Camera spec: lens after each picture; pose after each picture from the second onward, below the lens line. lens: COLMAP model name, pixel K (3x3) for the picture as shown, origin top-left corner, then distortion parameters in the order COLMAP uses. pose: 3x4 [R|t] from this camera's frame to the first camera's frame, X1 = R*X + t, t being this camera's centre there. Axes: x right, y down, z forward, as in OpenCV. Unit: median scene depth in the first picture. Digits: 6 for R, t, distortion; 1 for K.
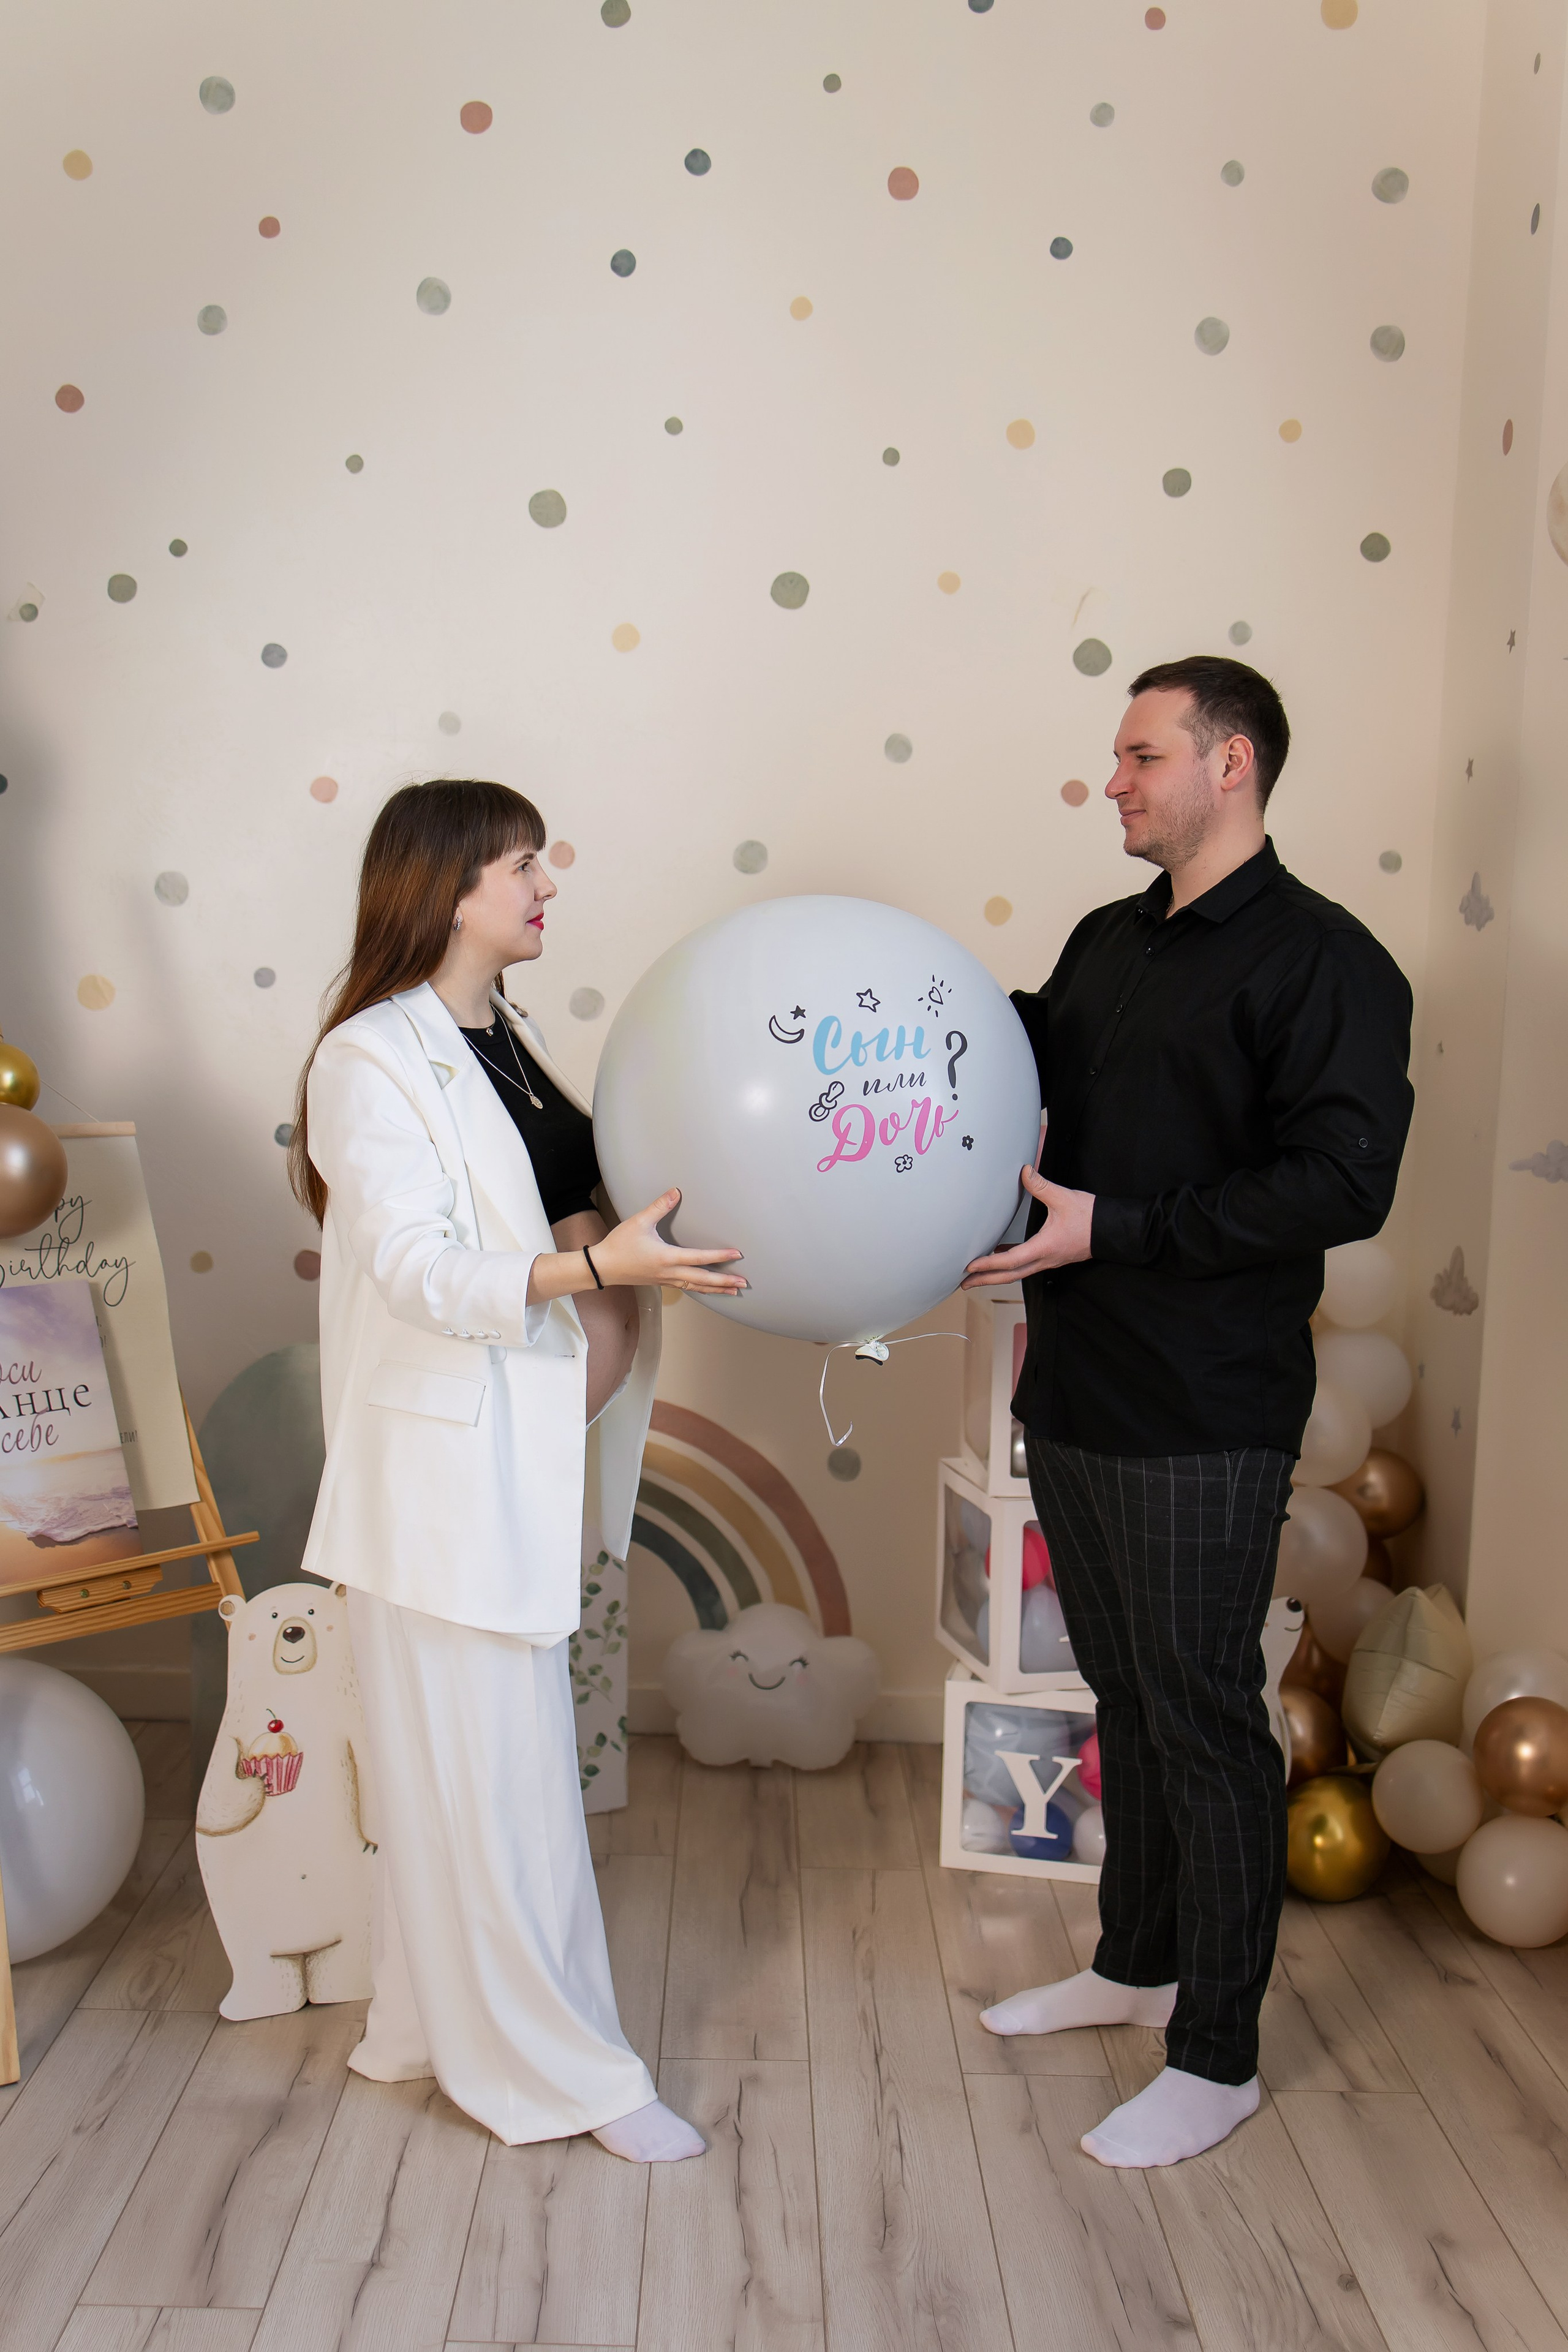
lens RADIAL K [[2482.8, 0, 820.8], [0, 2482.8, 1180.9], [0, 0, 1]] dist [0.021726, 0.000000]
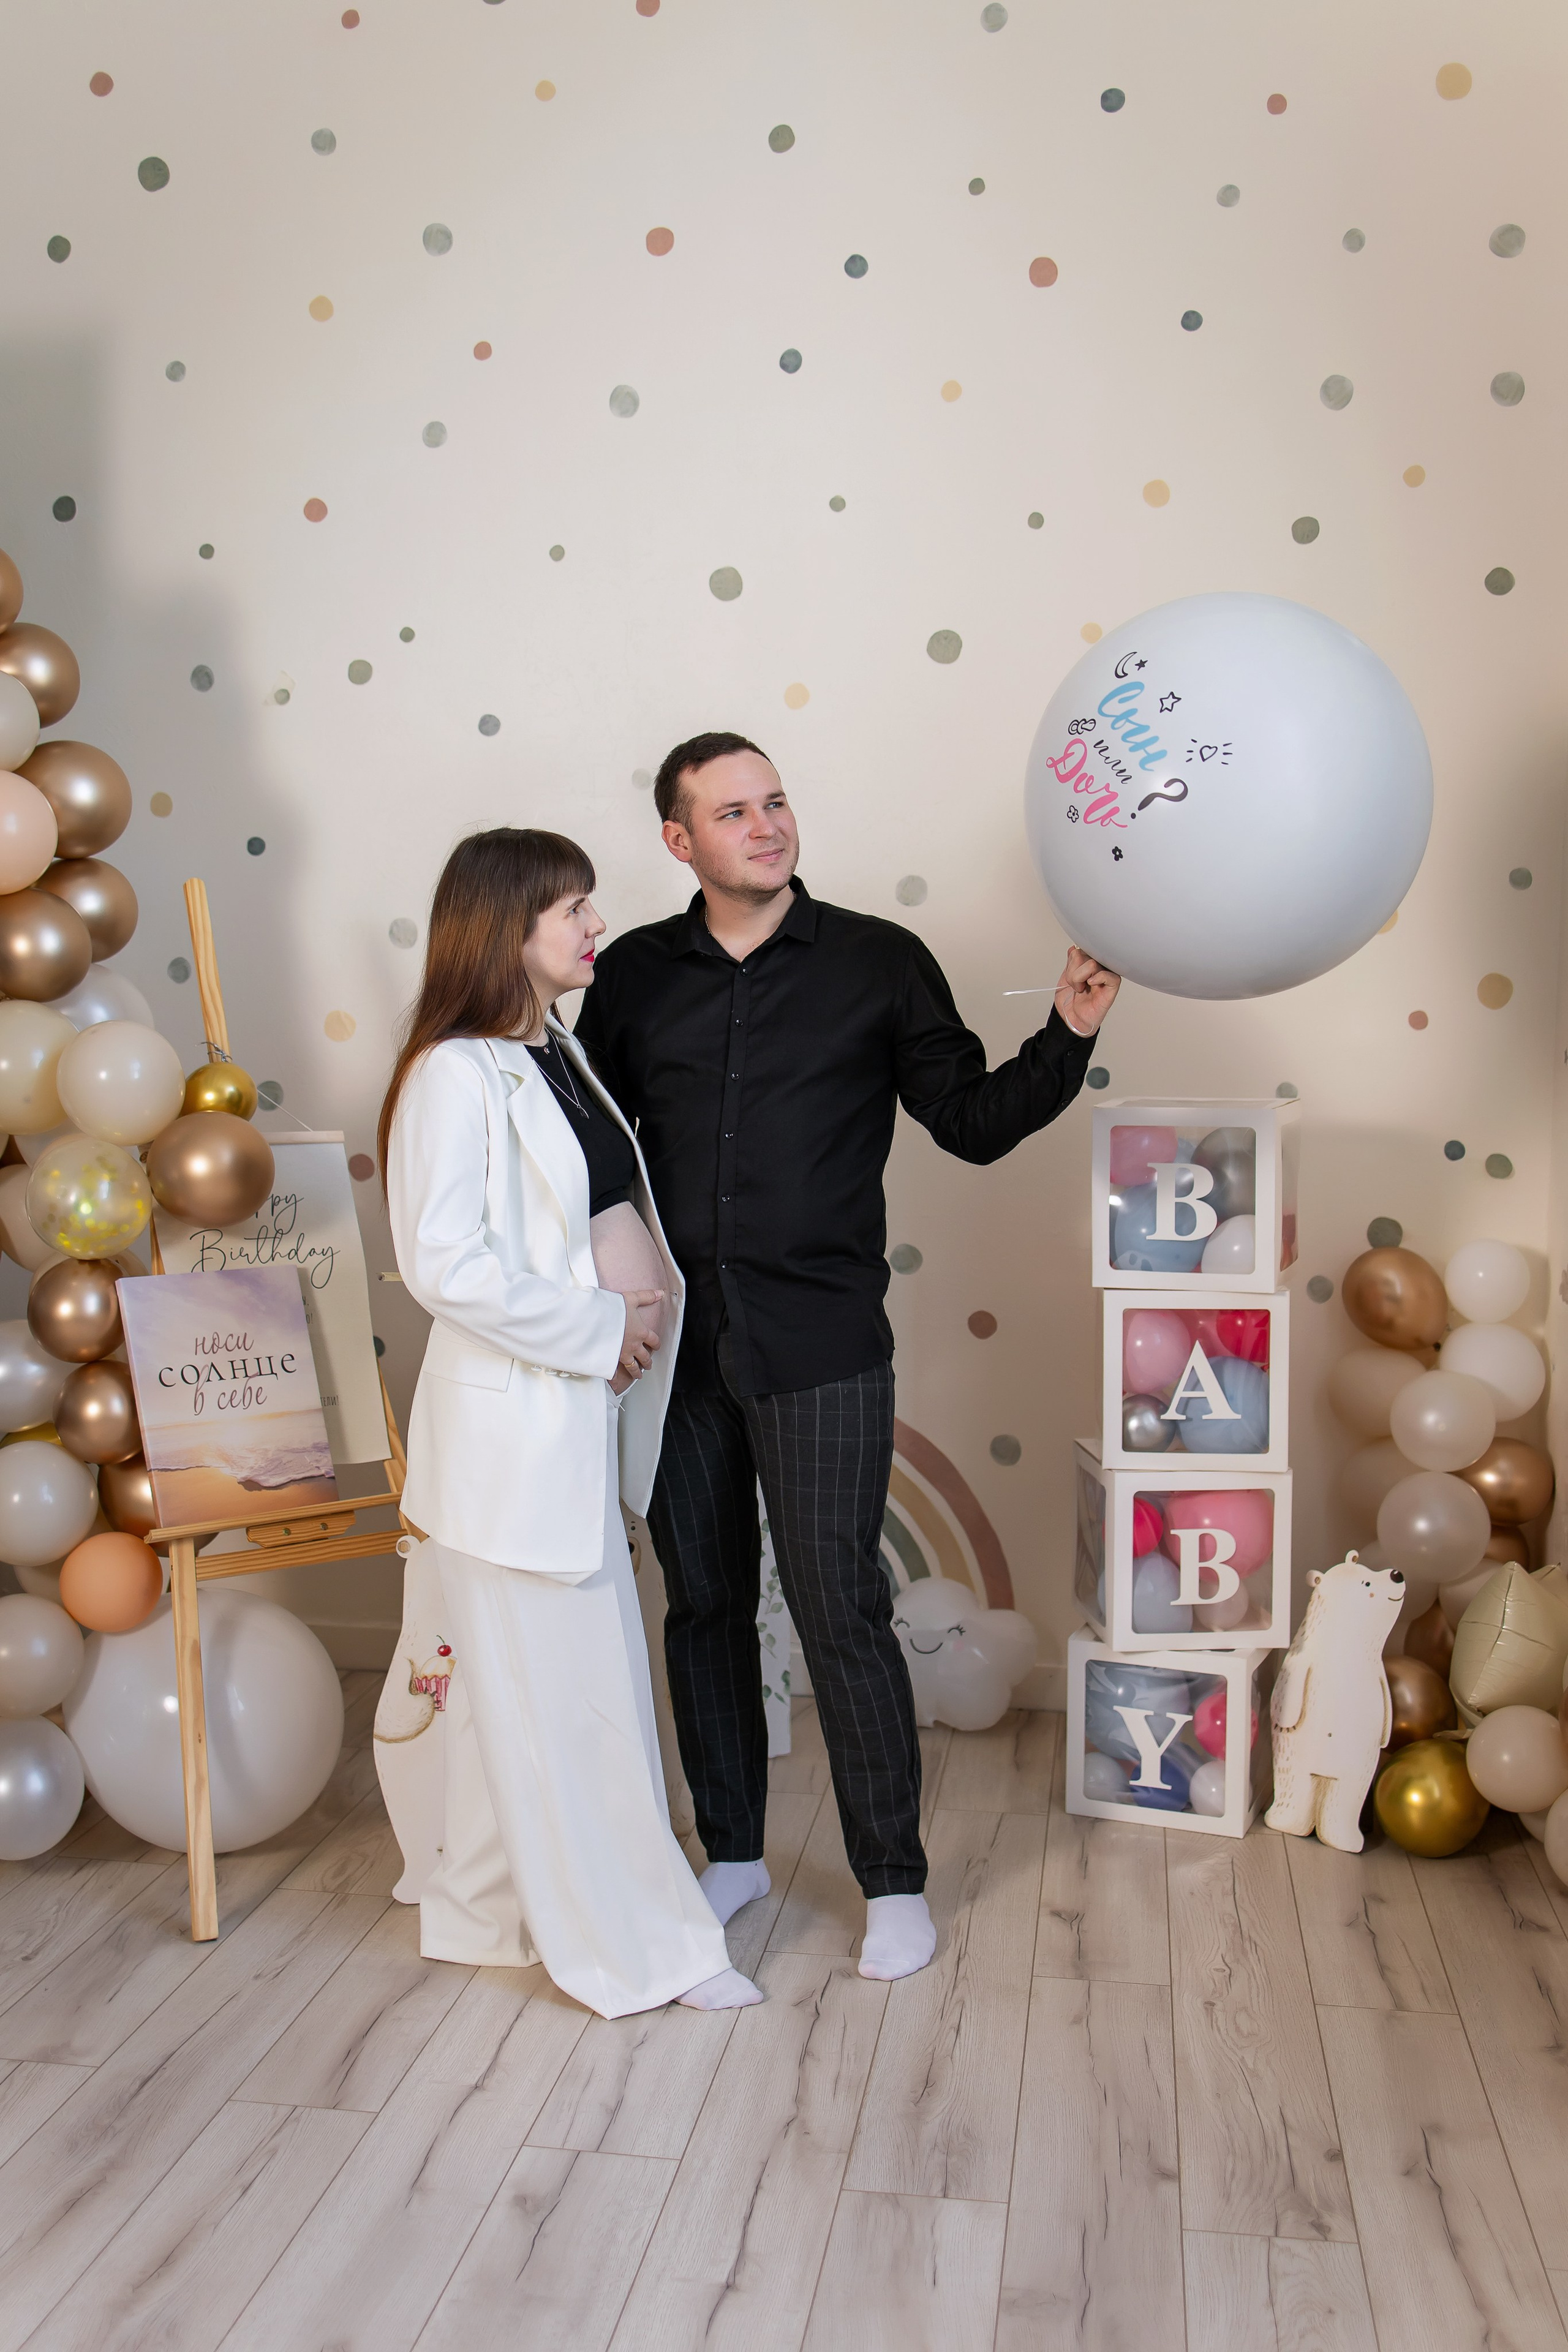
lens RADIAL K [[2482.8, 0, 781.3], [0, 2482.8, 1179.3], [0, 0, 1]] dist [0.021726, 0.000000]
pose [[0.985273, -0.007389, -0.170828, 0.128134], [0.003283, 0.999699, -0.024306, 0.029090], [0.170956, 0.023387, 0.985001, -0.106755]]
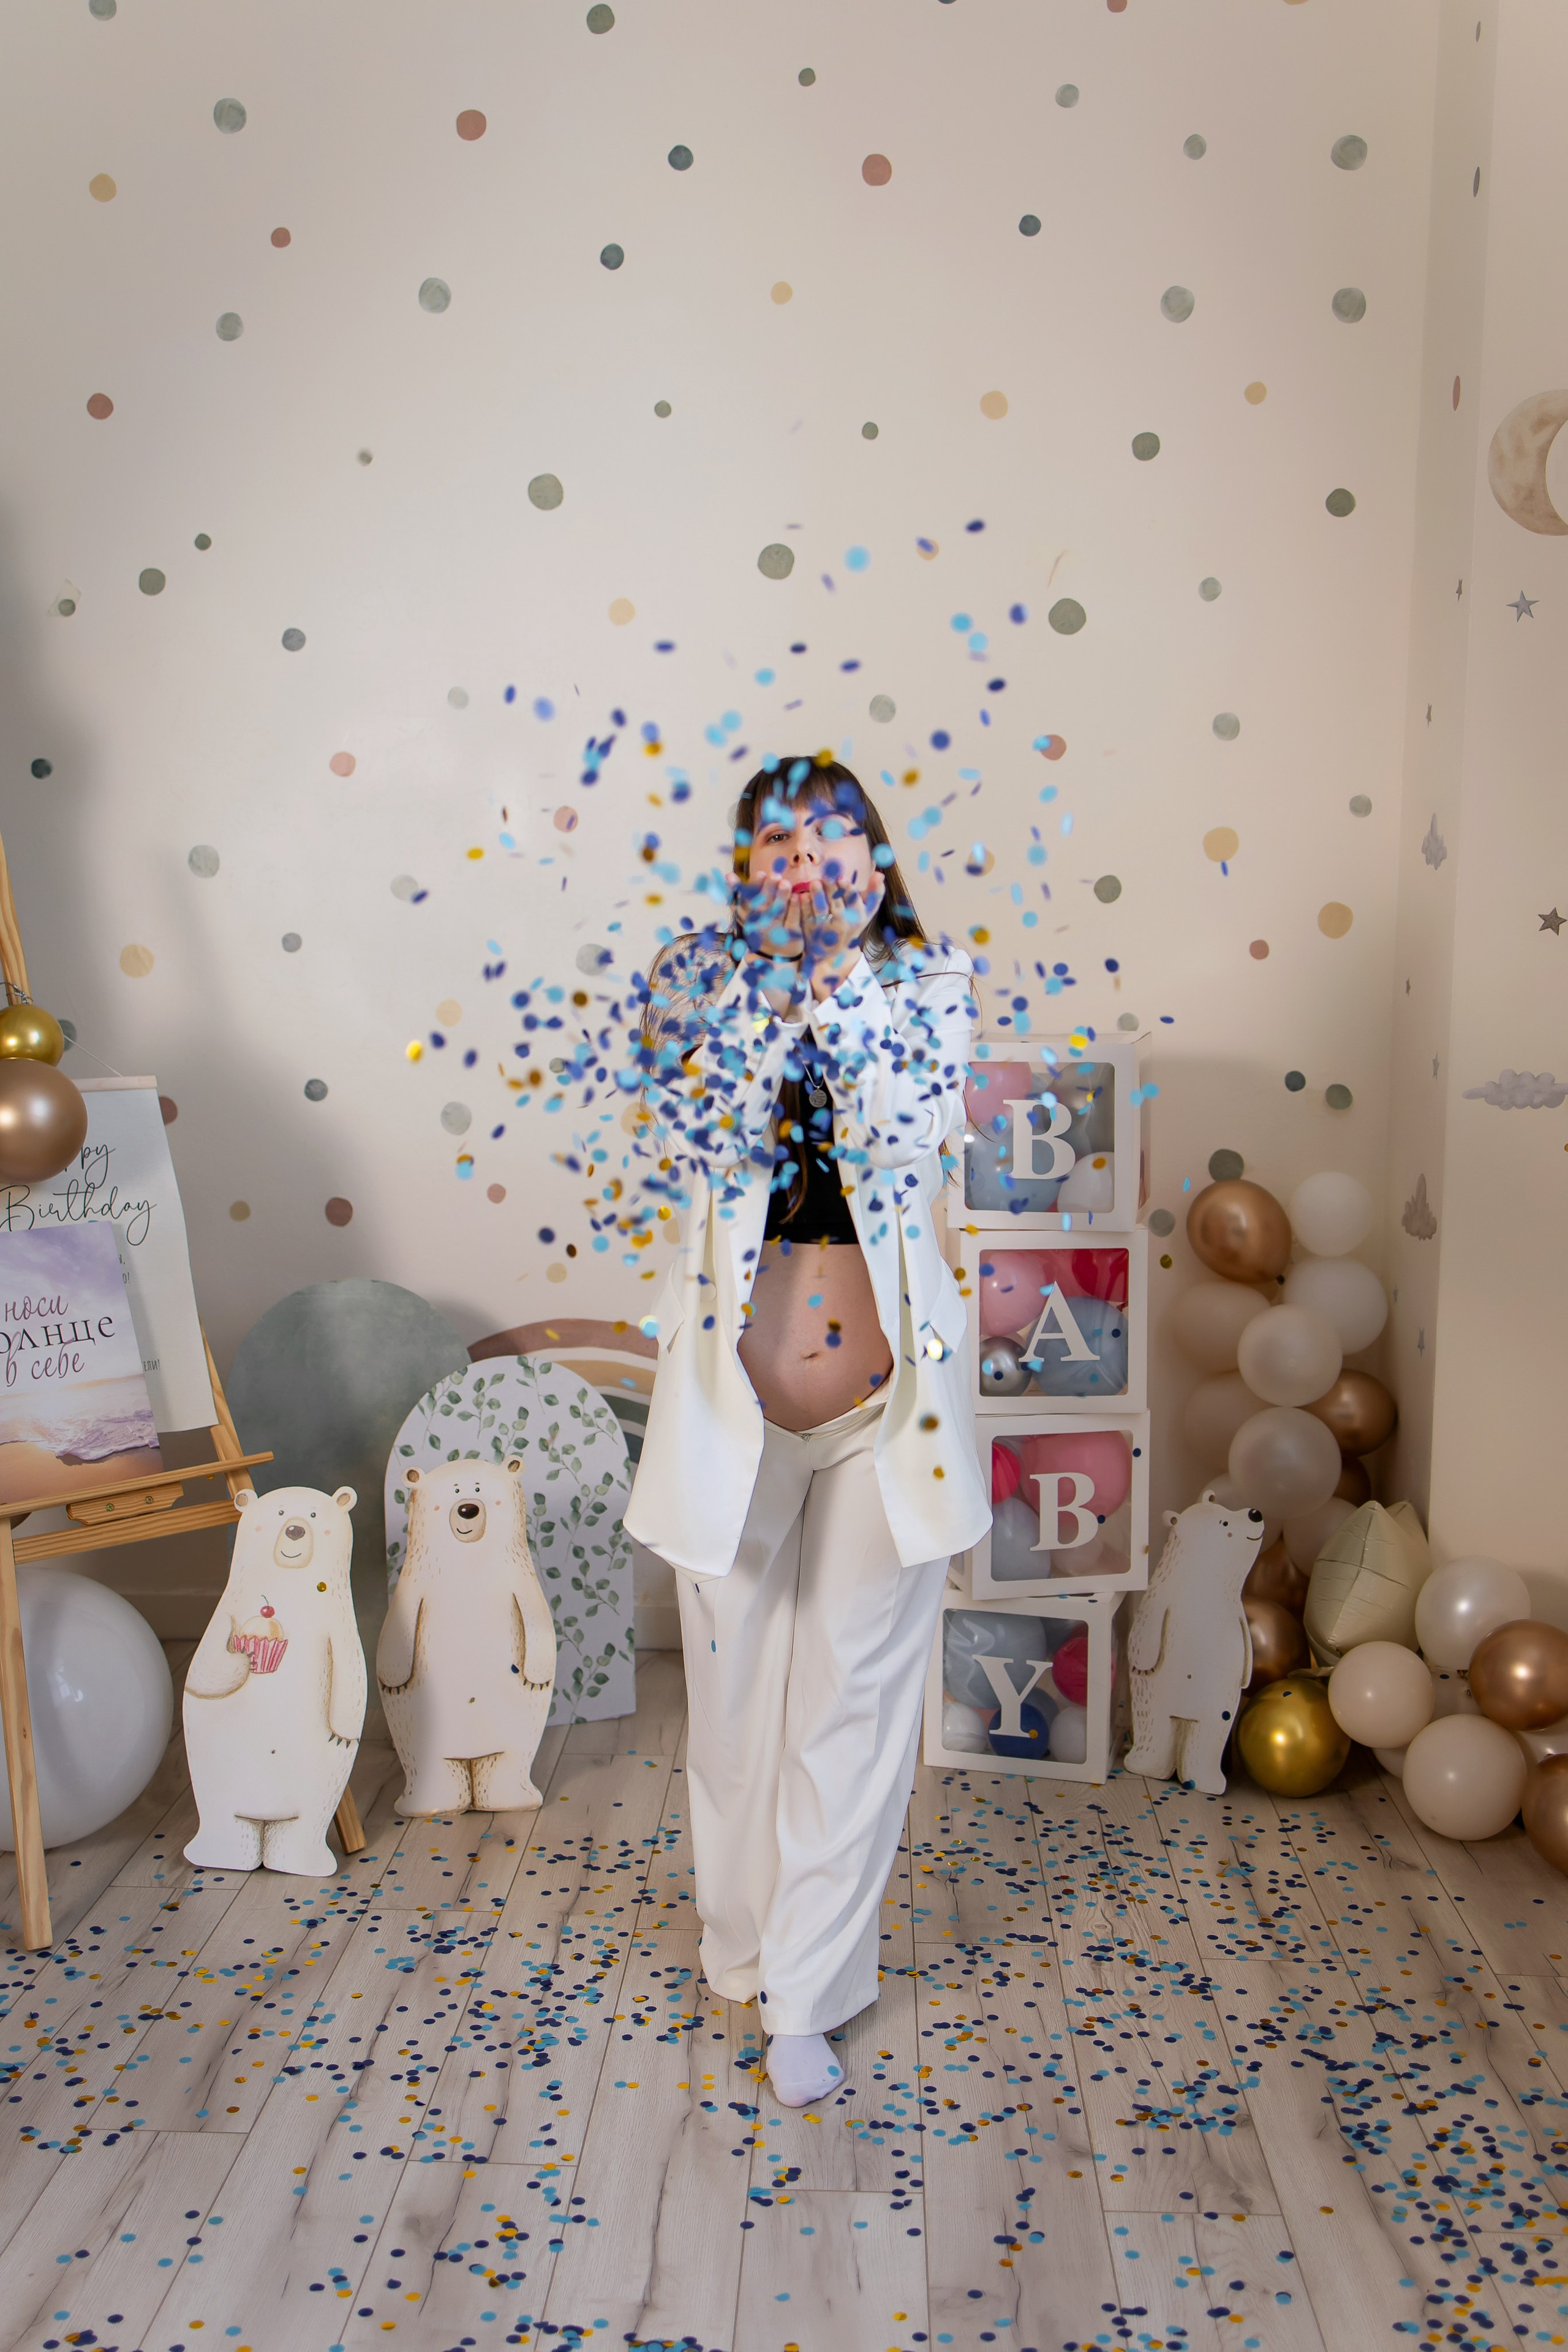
lens RADIAL K [[2482.8, 0, 805.2], [0, 2482.8, 1175.2], [0, 0, 1]] dist [0.021726, 0.000000]
pose [[0.998060, -0.016624, -0.060000, 0.073855], [0.017296, 0.999793, 0.010703, 0.013472], [0.059810, -0.011720, 0.998141, -0.066380]]
